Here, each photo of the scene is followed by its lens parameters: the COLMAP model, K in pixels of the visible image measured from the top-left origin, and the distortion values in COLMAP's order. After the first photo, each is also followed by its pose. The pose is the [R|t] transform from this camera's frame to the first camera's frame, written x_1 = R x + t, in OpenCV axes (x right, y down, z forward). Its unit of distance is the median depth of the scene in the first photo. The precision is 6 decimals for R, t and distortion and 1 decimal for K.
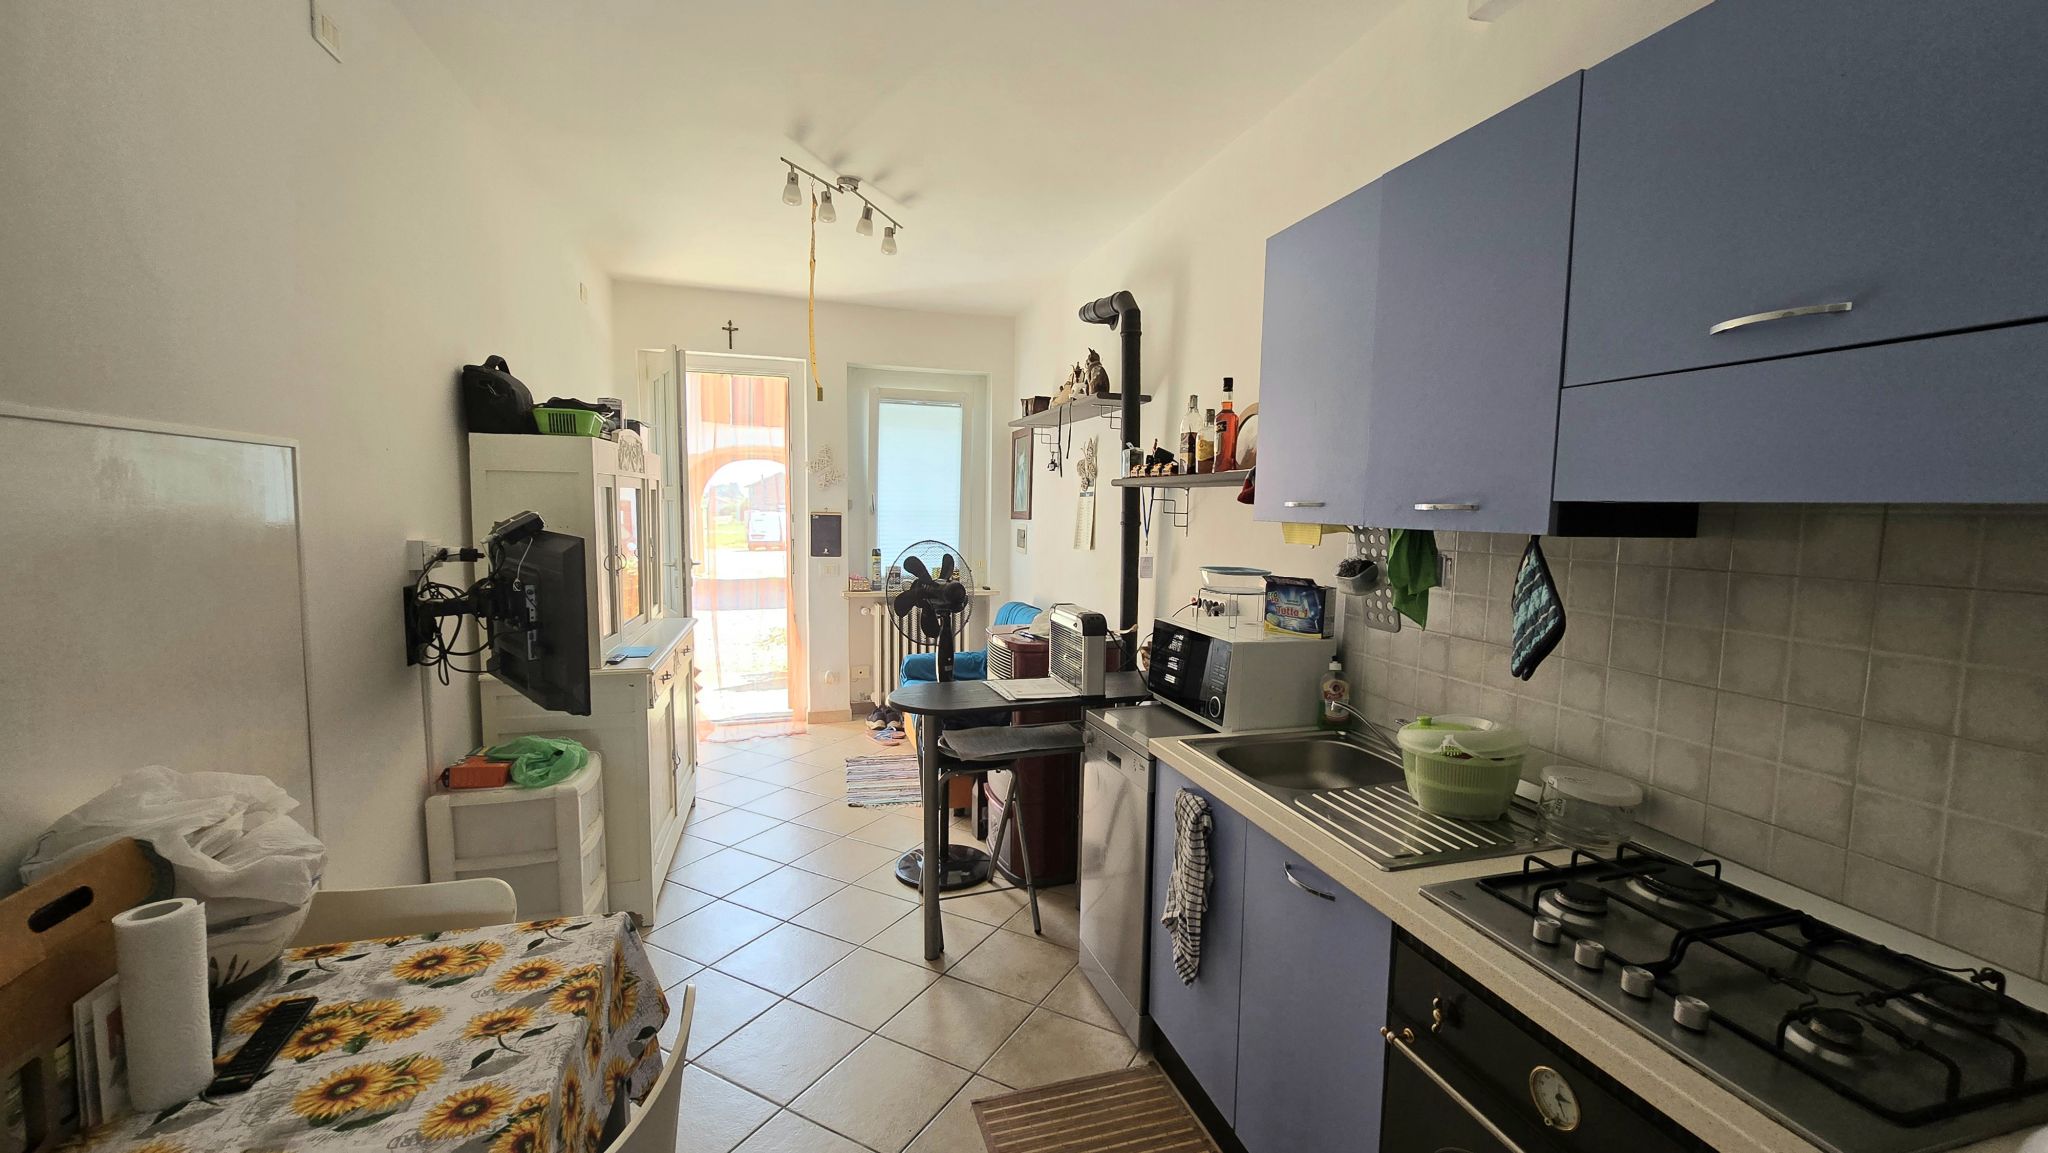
lens RADIAL K [[842.6, 0, 1031.0], [0, 842.6, 584.7], [0, 0, 1]] dist [-0.002791, 0.000205]
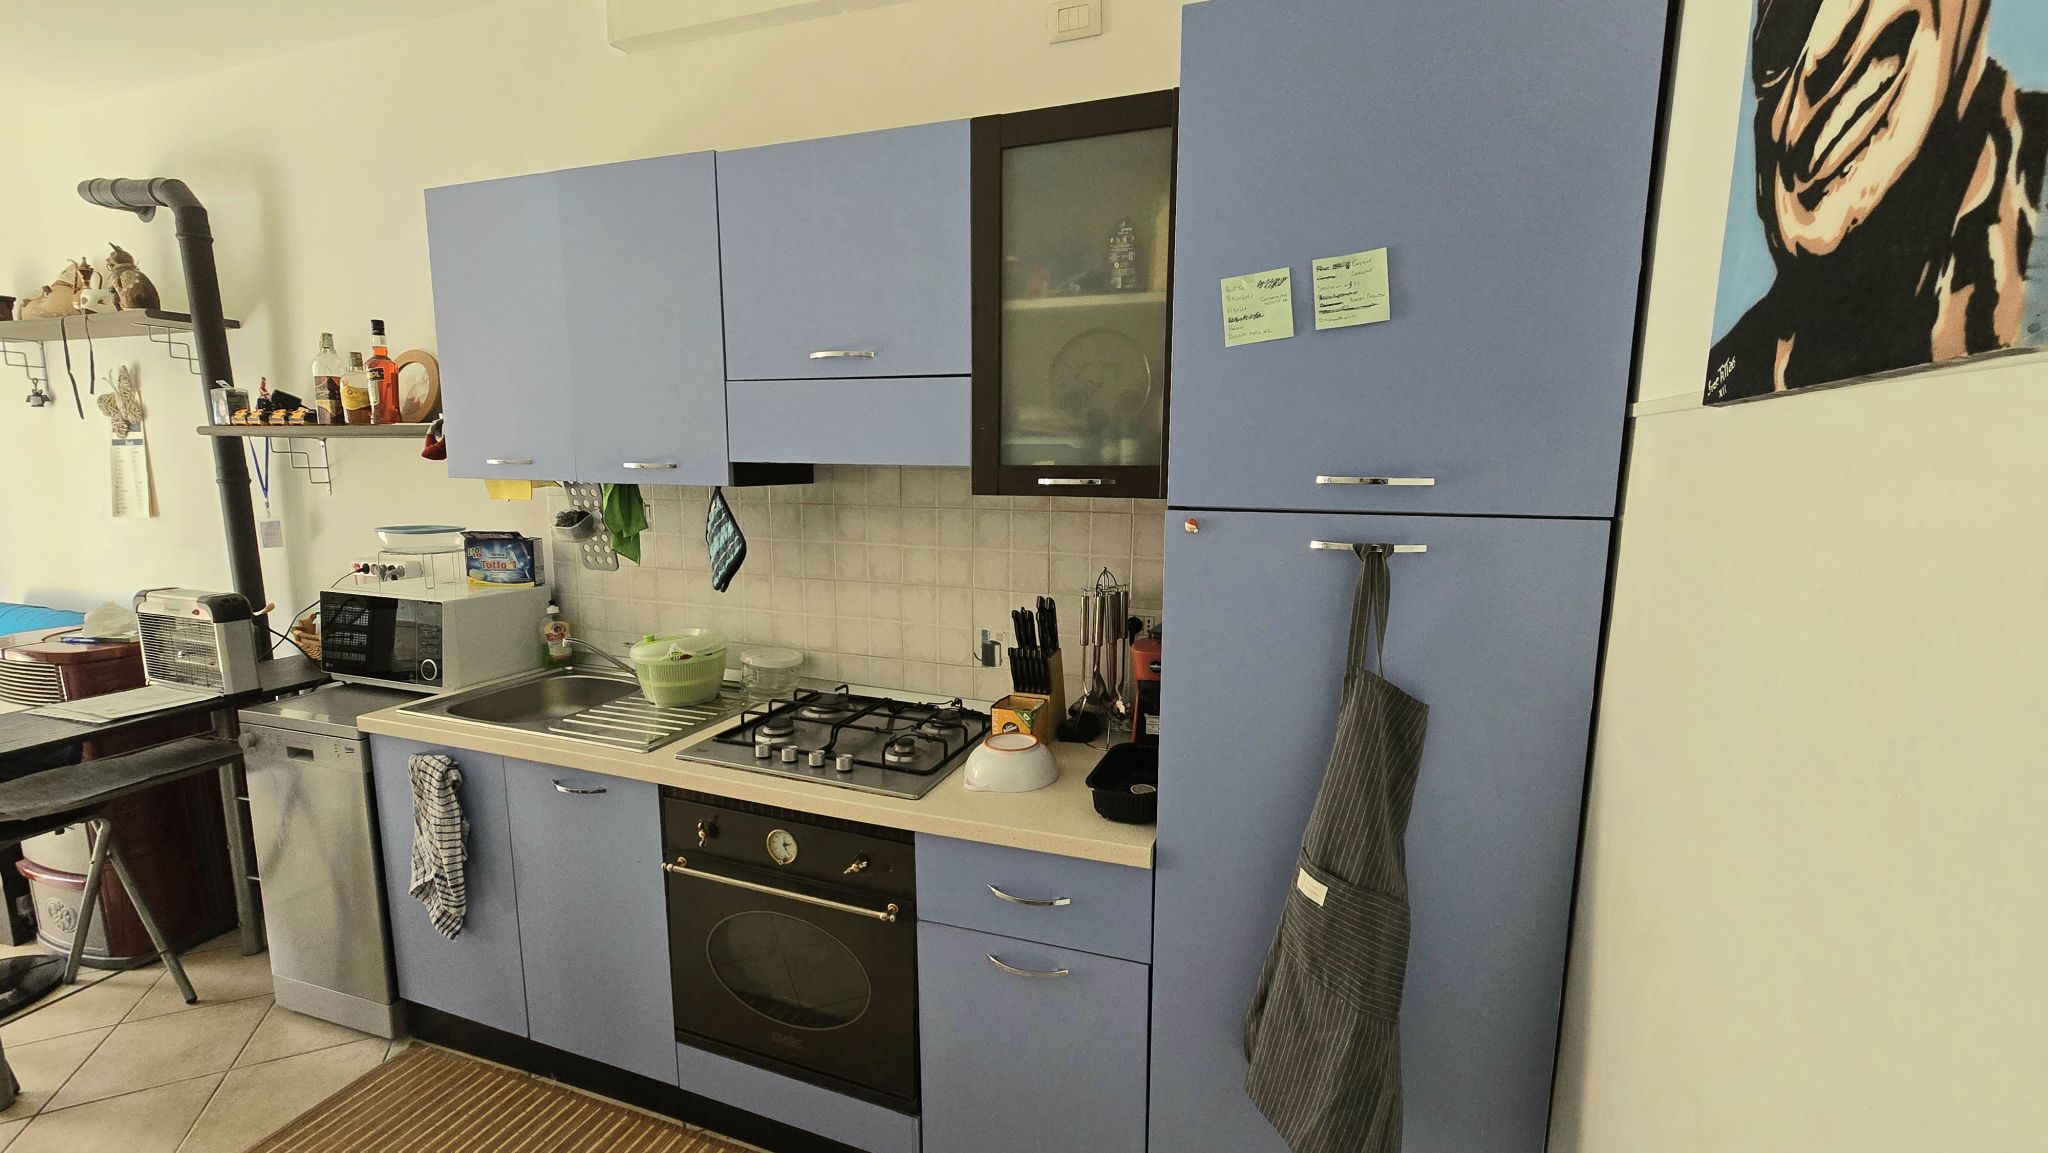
lens RADIAL K [[842.6, 0, 1047.5], [0, 842.6, 580.1], [0, 0, 1]] dist [-0.002791, 0.000205]
pose [[0.578673, -0.126328, 0.805716, -0.145977], [0.074896, 0.991987, 0.101742, -0.003976], [-0.812113, 0.001470, 0.583498, -0.158665]]
